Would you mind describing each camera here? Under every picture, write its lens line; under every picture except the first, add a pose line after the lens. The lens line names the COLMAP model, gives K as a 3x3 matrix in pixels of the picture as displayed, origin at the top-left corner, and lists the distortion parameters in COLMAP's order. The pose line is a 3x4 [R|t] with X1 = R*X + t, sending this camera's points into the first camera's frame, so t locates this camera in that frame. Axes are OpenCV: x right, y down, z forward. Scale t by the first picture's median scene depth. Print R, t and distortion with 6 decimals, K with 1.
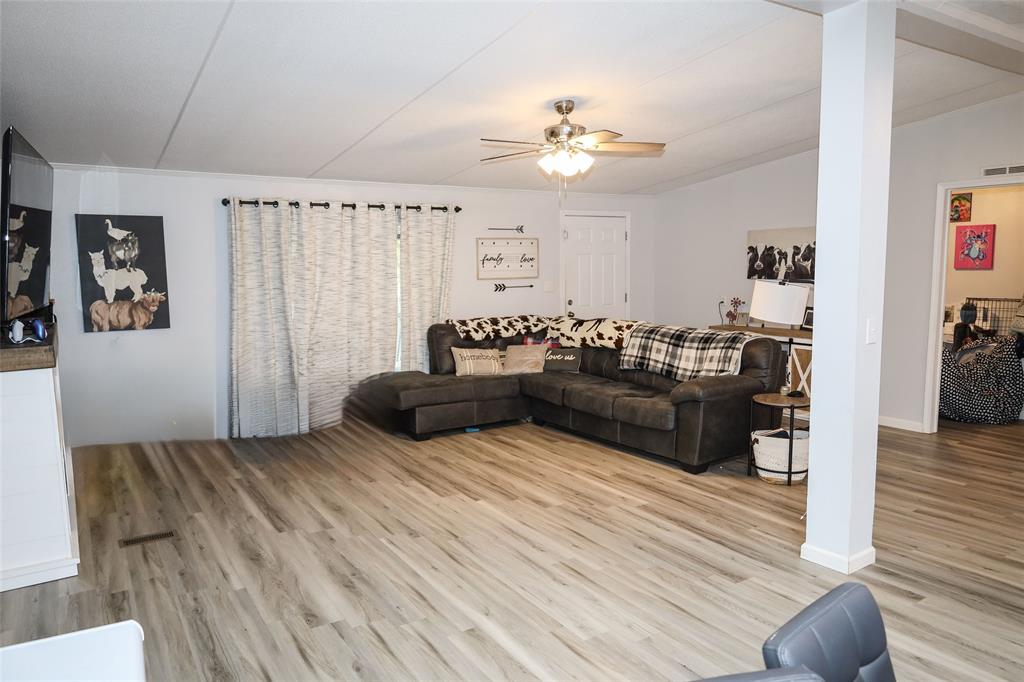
lens RADIAL K [[713.9, 0, 513.5], [0, 713.9, 340.3], [0, 0, 1]] dist [-0.012894, -0.001537]
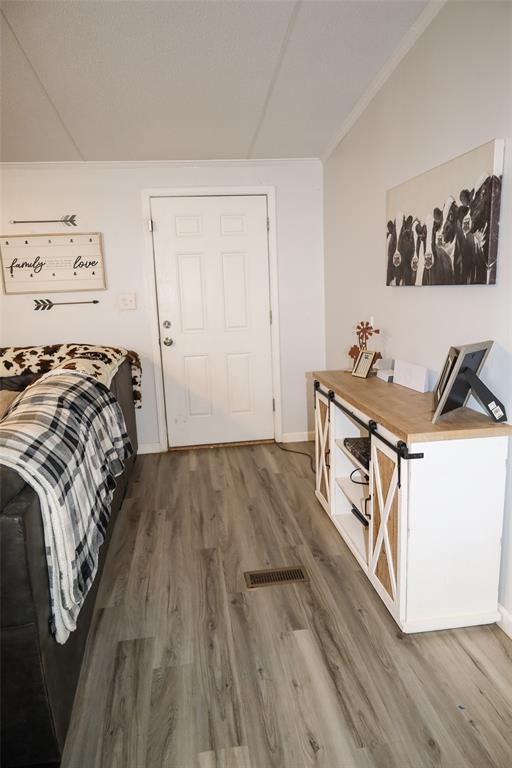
lens RADIAL K [[535.4, 0, 256.7], [0, 535.4, 386.0], [0, 0, 1]] dist [-0.012894, -0.001537]
pose [[0.904932, 0.060113, -0.421288, 0.458164], [-0.022620, 0.995368, 0.093438, -0.053074], [0.424954, -0.075026, 0.902100, 0.667935]]
